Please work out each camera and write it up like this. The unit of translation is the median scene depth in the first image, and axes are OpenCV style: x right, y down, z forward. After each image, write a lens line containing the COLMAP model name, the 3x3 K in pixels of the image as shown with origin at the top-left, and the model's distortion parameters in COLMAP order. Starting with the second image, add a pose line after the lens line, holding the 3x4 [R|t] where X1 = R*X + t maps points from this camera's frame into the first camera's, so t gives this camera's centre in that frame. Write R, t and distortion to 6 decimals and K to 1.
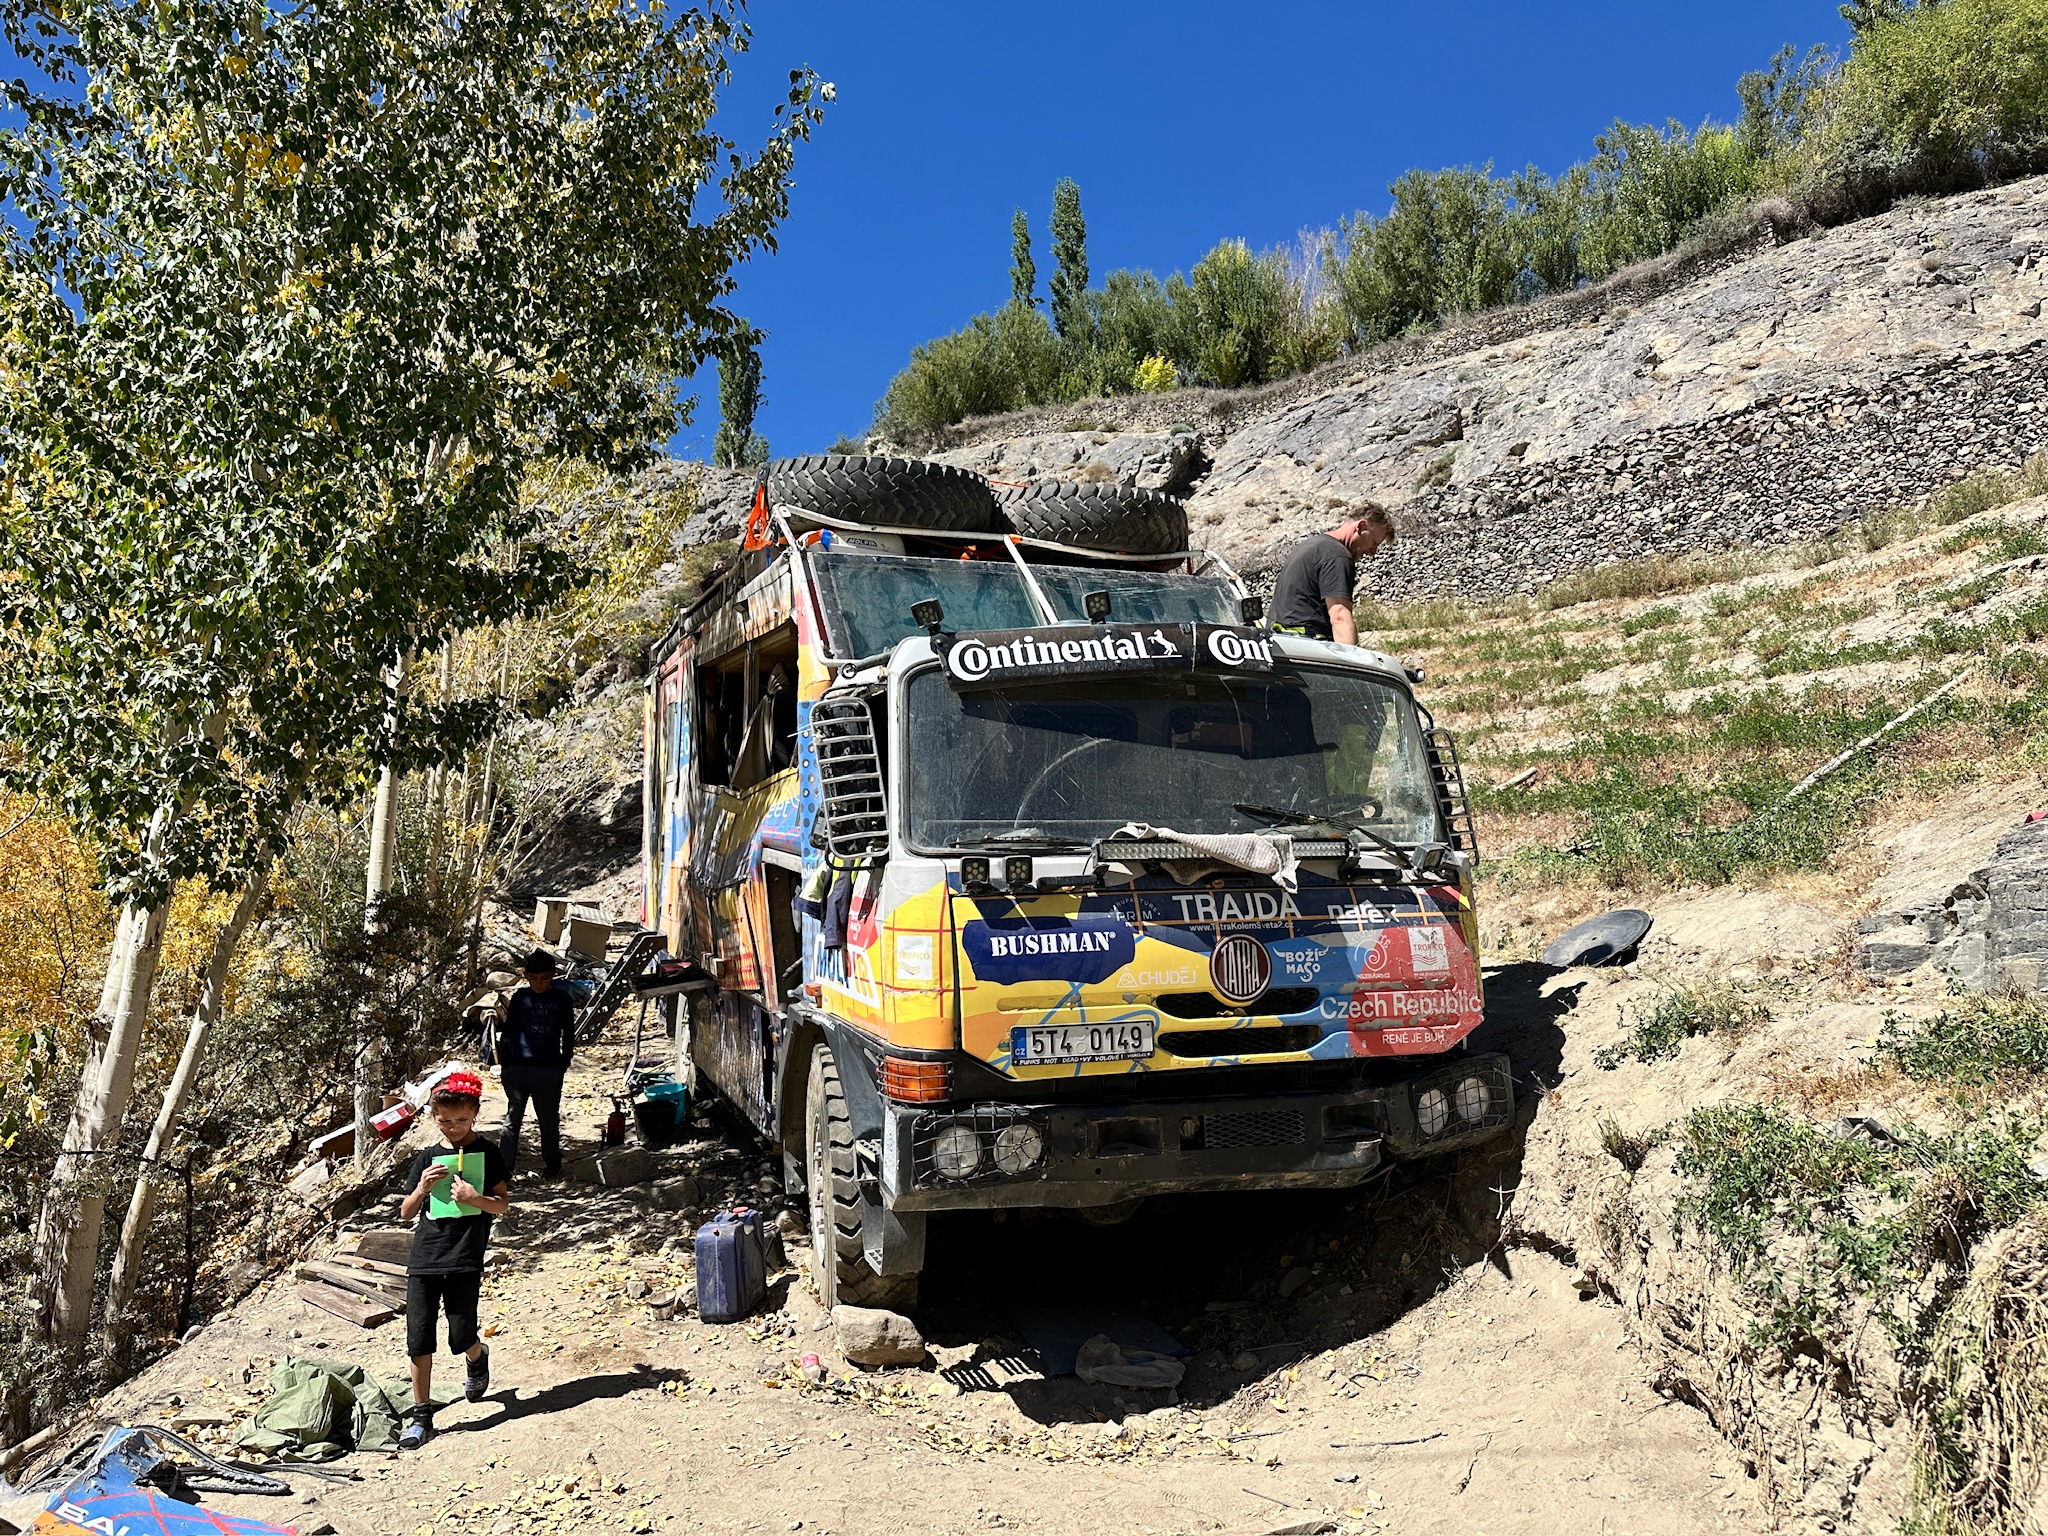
lens RADIAL K [[1452.1, 0, 1028.8], [0, 1452.1, 767.2], [0, 0, 1]] dist [0.031739, 0.000129]
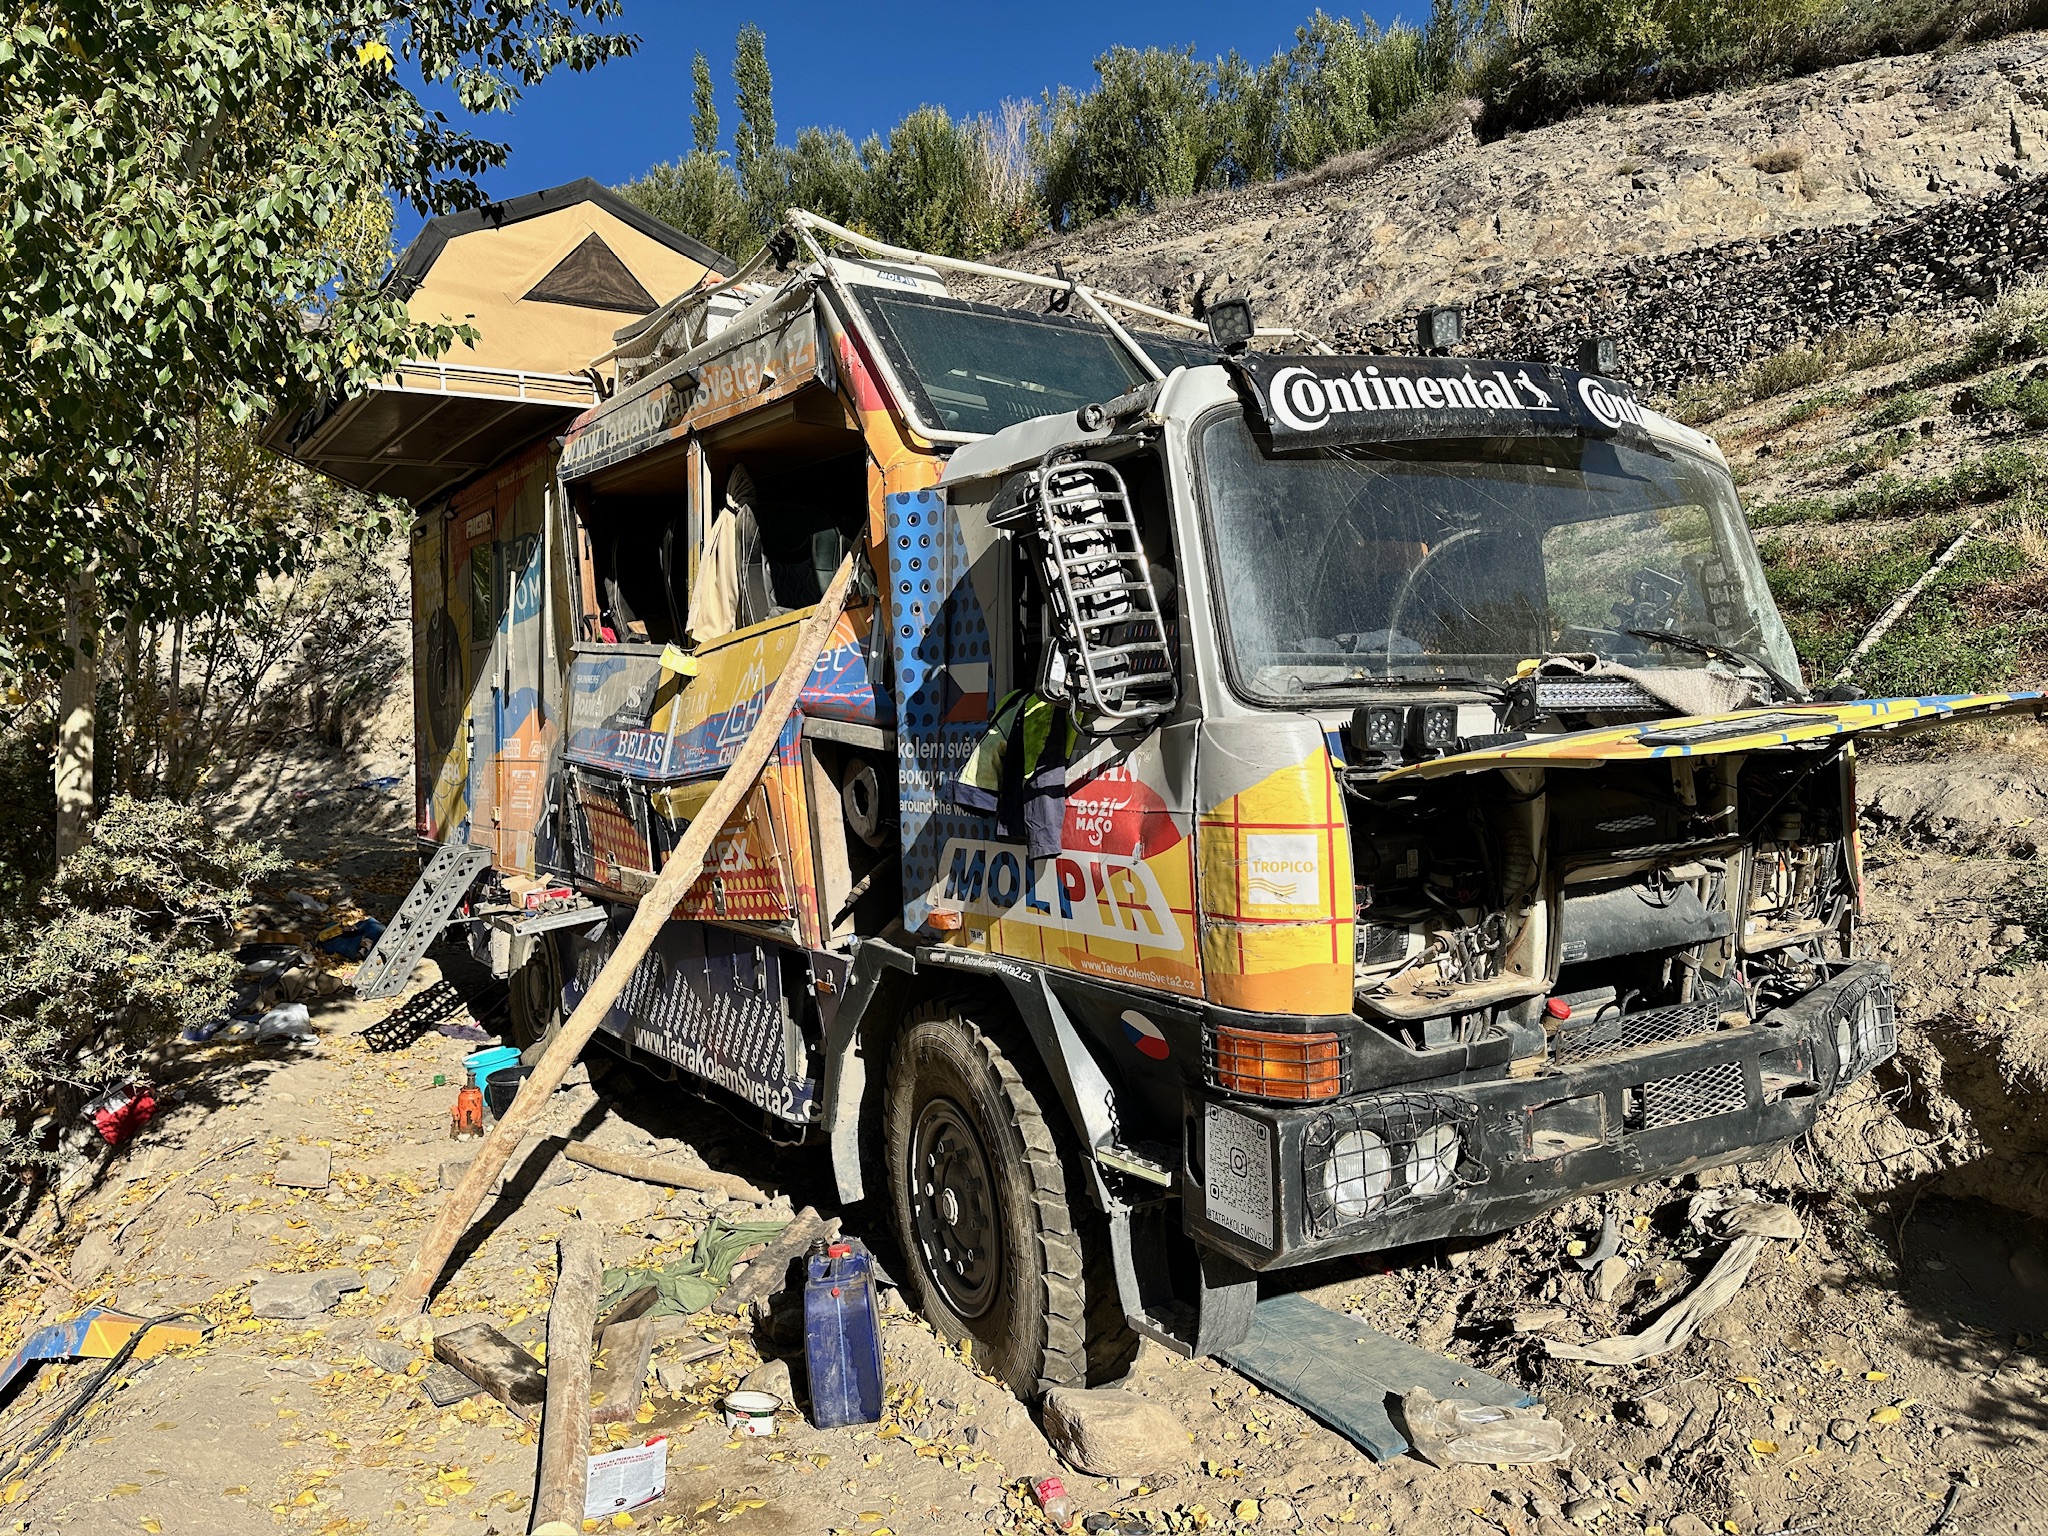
lens RADIAL K [[1452.1, 0, 1017.3], [0, 1452.1, 765.6], [0, 0, 1]] dist [0.031739, 0.000129]
pose [[0.975727, -0.019859, 0.218089, -0.290721], [0.004931, 0.997620, 0.068780, 0.039884], [-0.218935, -0.066035, 0.973502, 0.386547]]
